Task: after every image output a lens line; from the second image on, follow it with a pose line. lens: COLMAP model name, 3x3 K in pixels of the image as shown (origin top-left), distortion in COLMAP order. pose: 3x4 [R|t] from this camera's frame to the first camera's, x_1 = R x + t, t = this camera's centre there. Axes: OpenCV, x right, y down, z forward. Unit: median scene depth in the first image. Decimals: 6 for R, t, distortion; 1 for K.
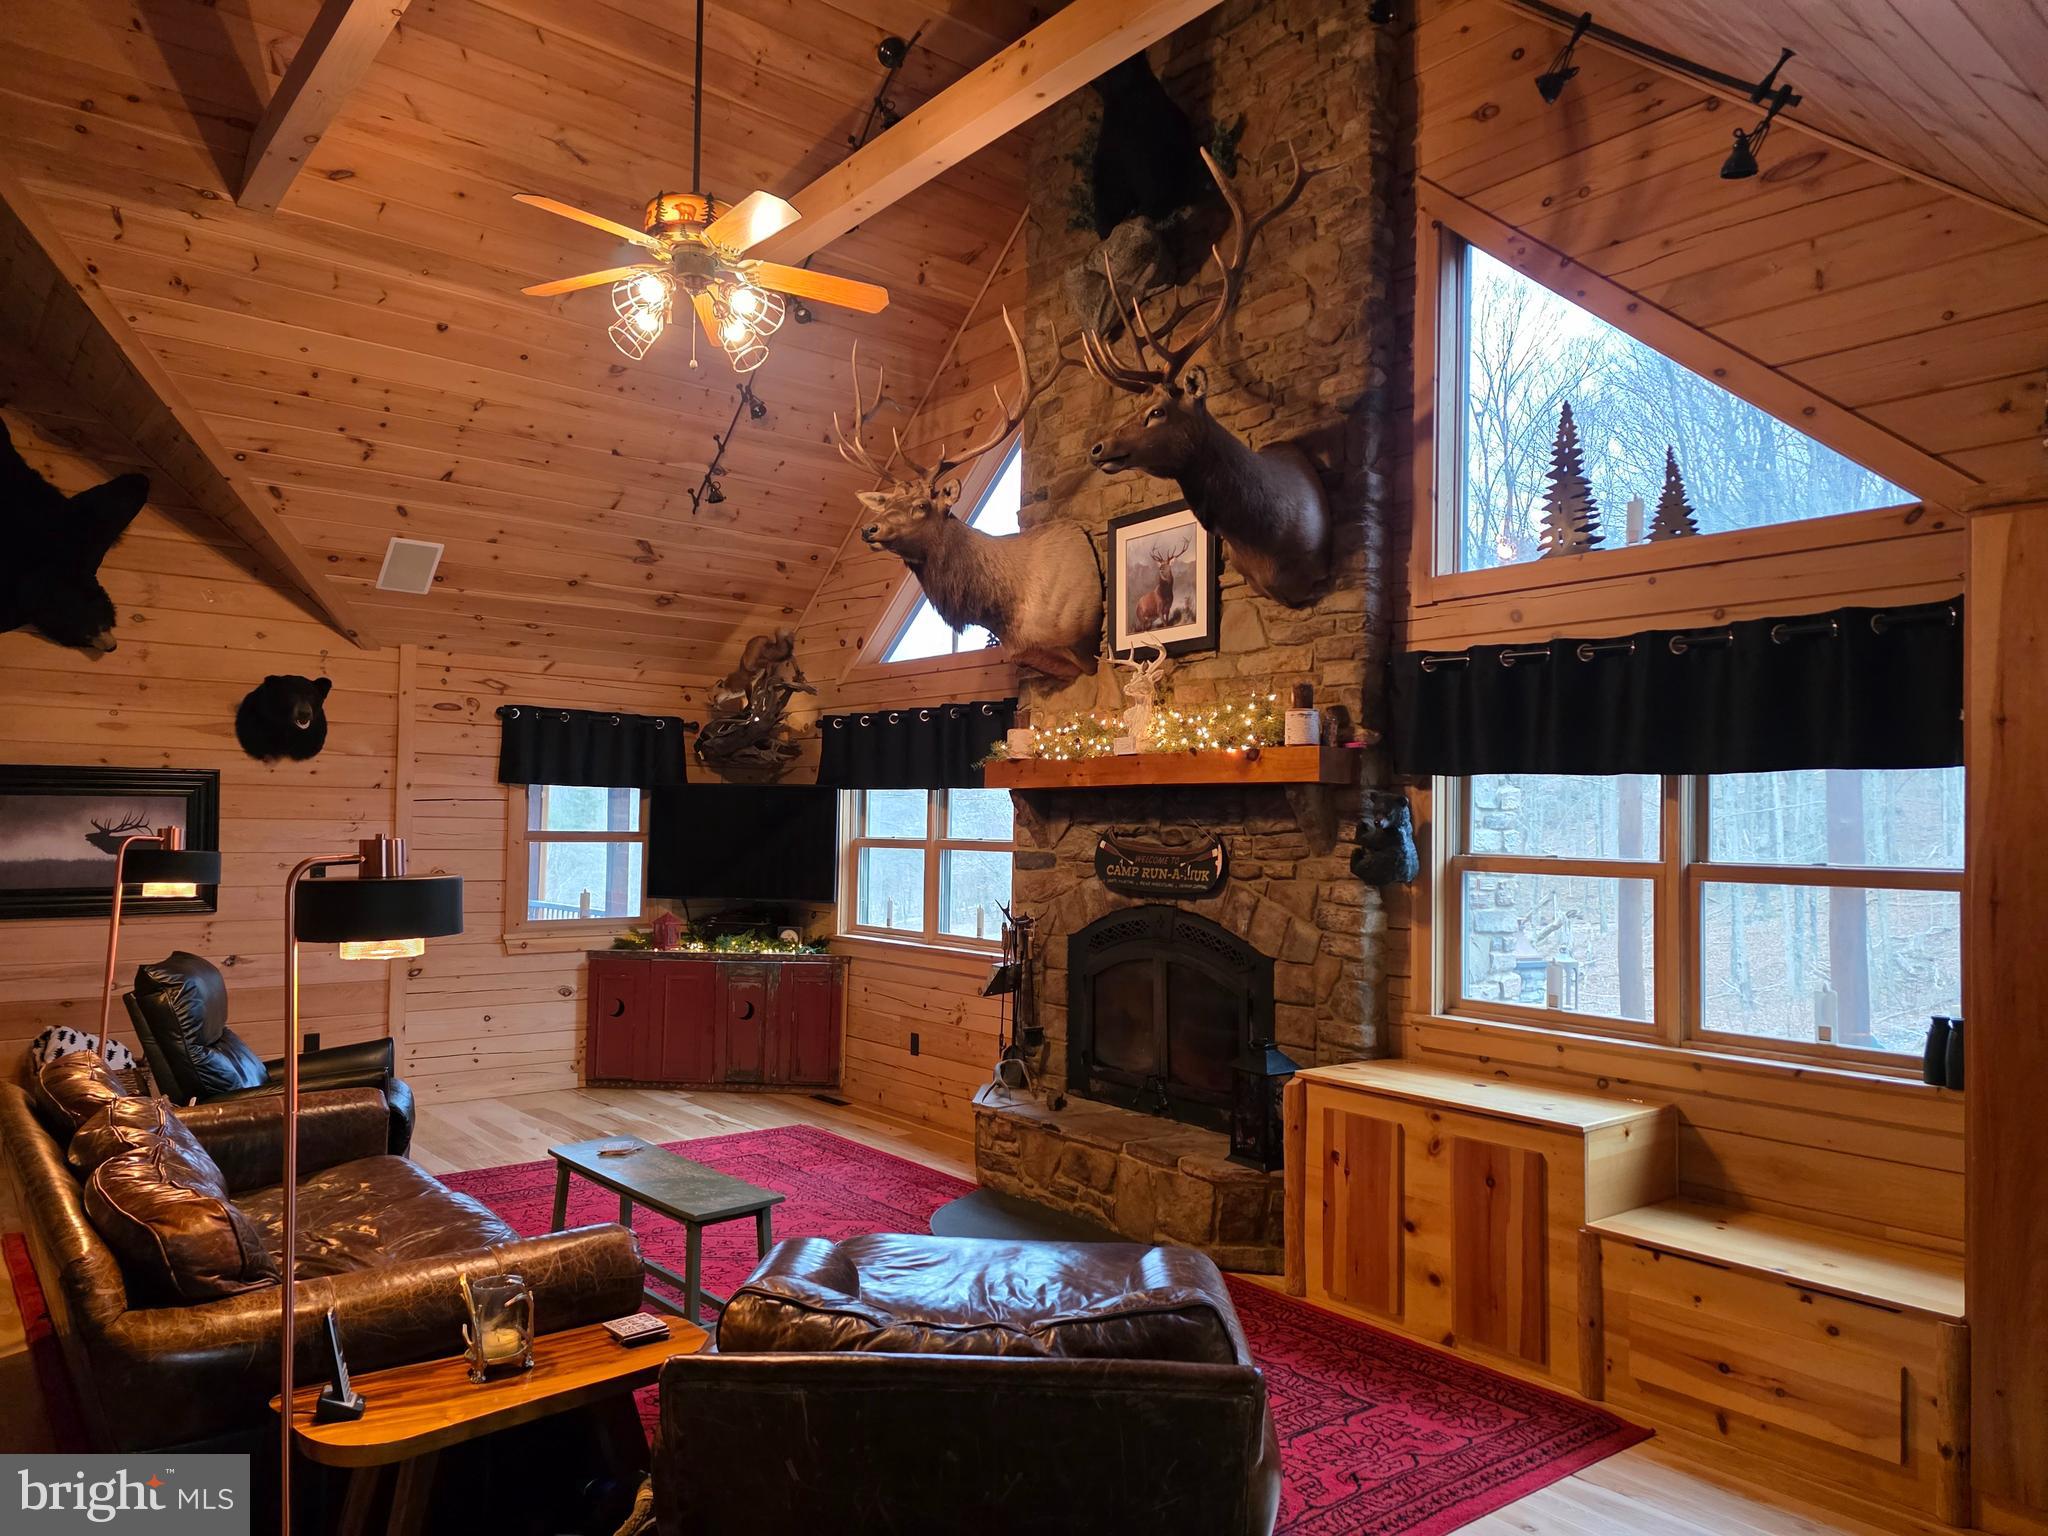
lens RADIAL K [[1363.8, 0, 1014.9], [0, 1363.8, 769.7], [0, 0, 1]] dist [0.077012, -0.072708]
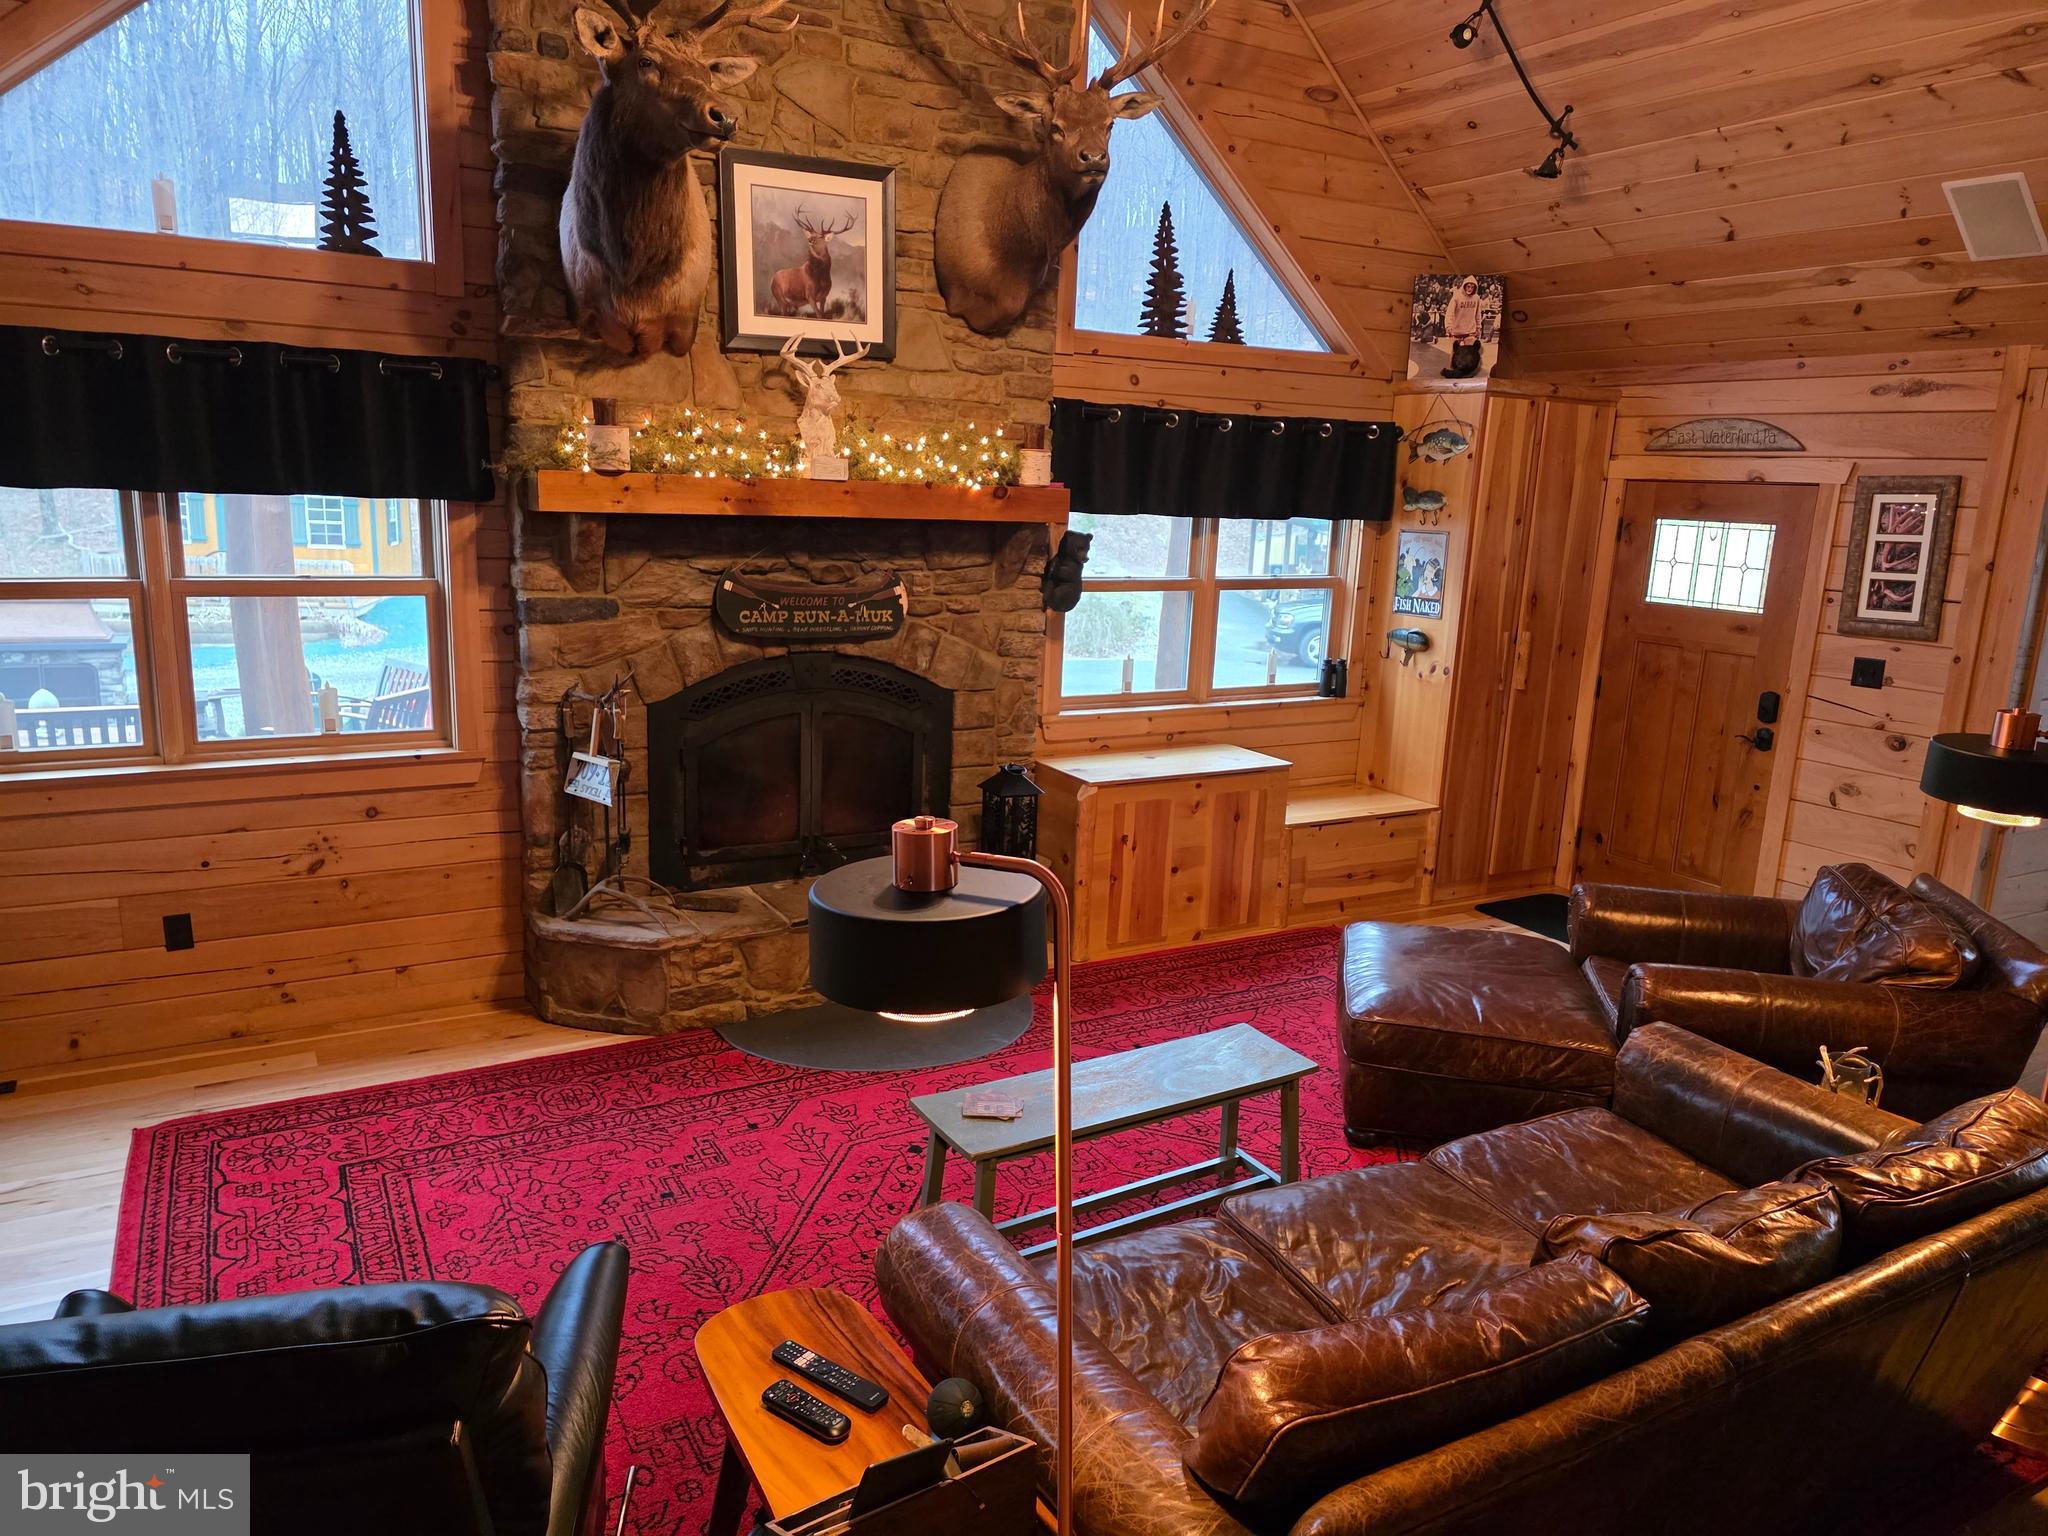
lens RADIAL K [[1363.8, 0, 1015.4], [0, 1363.8, 770.9], [0, 0, 1]] dist [0.077012, -0.072708]
pose [[0.159533, -0.213995, 0.963720, -0.717148], [-0.074157, 0.970866, 0.227857, -0.035961], [-0.984403, -0.107818, 0.139016, 0.715439]]
